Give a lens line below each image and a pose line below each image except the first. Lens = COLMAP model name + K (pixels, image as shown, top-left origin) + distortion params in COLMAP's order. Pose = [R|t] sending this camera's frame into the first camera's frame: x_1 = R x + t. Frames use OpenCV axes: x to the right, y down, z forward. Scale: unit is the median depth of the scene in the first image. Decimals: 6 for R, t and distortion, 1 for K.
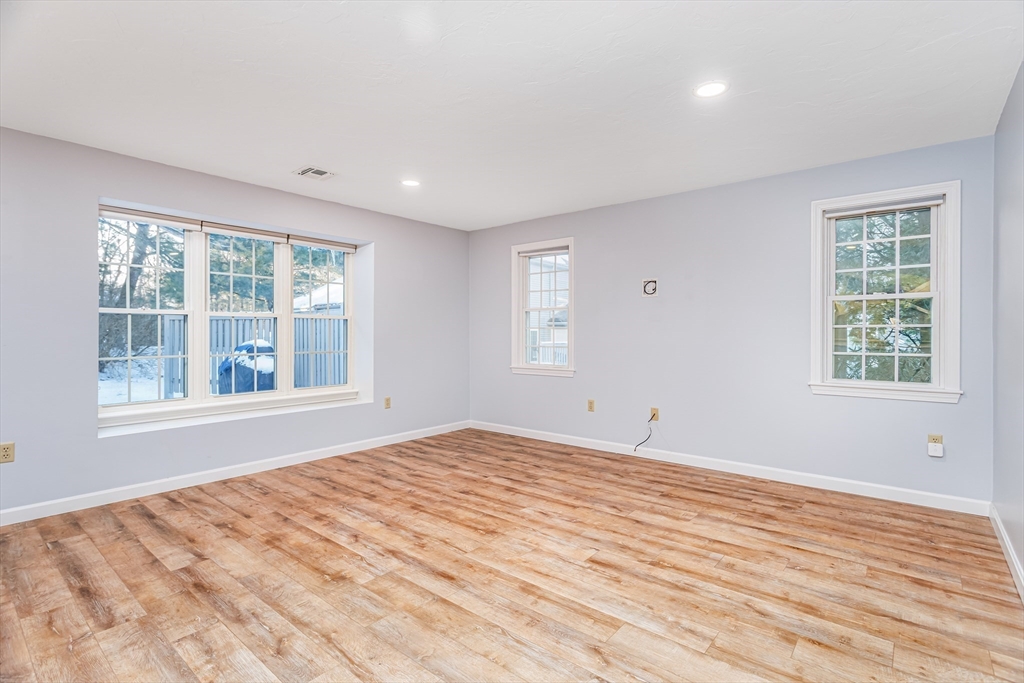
lens RADIAL K [[482.2, 0, 517.5], [0, 482.2, 339.1], [0, 0, 1]] dist [-0.003333, 0.000054]
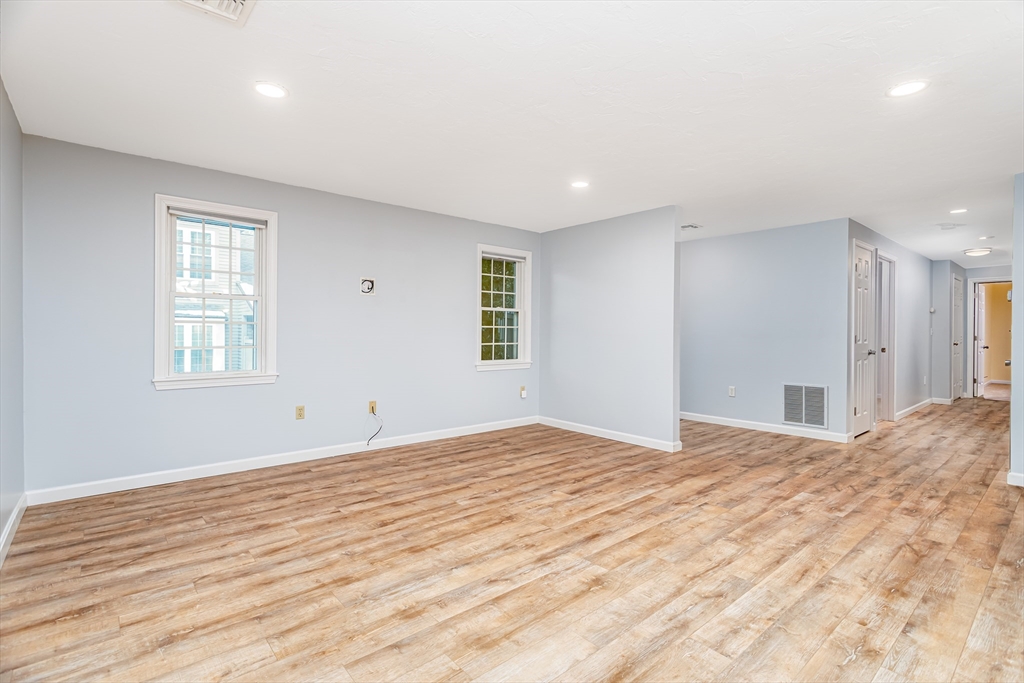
lens RADIAL K [[477.8, 0, 517.2], [0, 477.8, 339.2], [0, 0, 1]] dist [0.000685, -0.001592]
pose [[0.177918, -0.015337, 0.983926, -0.935910], [0.003669, 0.999882, 0.014923, -0.009964], [-0.984038, 0.000955, 0.177953, 0.682459]]
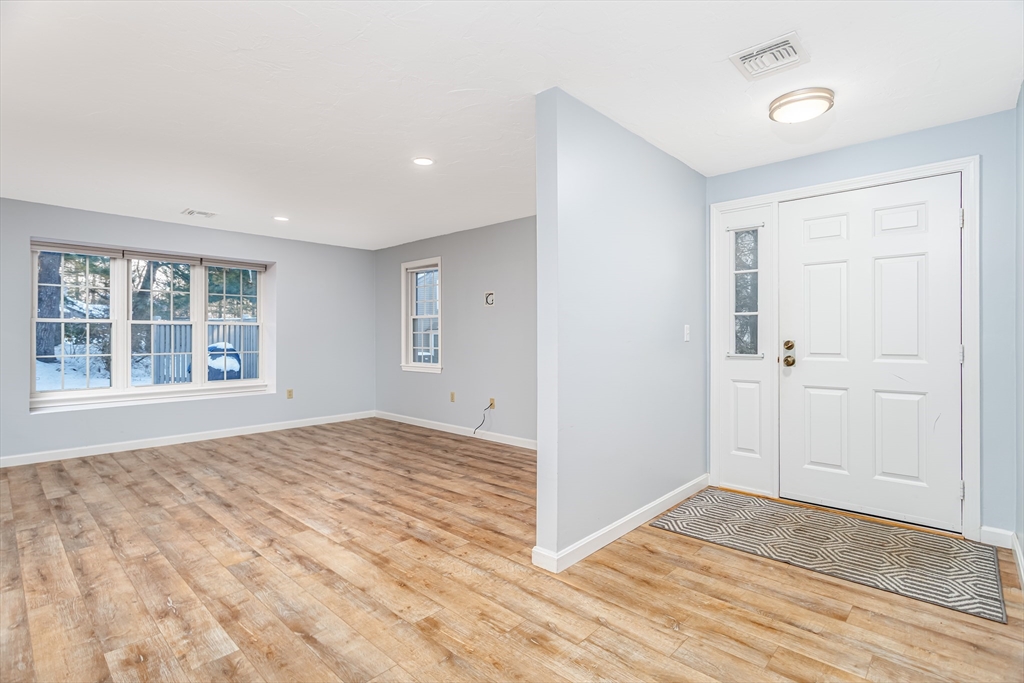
lens RADIAL K [[477.8, 0, 517.2], [0, 477.8, 339.2], [0, 0, 1]] dist [0.000685, -0.001592]
pose [[0.998939, 0.001320, -0.046044, 0.549161], [-0.001617, 0.999978, -0.006428, 0.001686], [0.046034, 0.006496, 0.998919, -0.274579]]
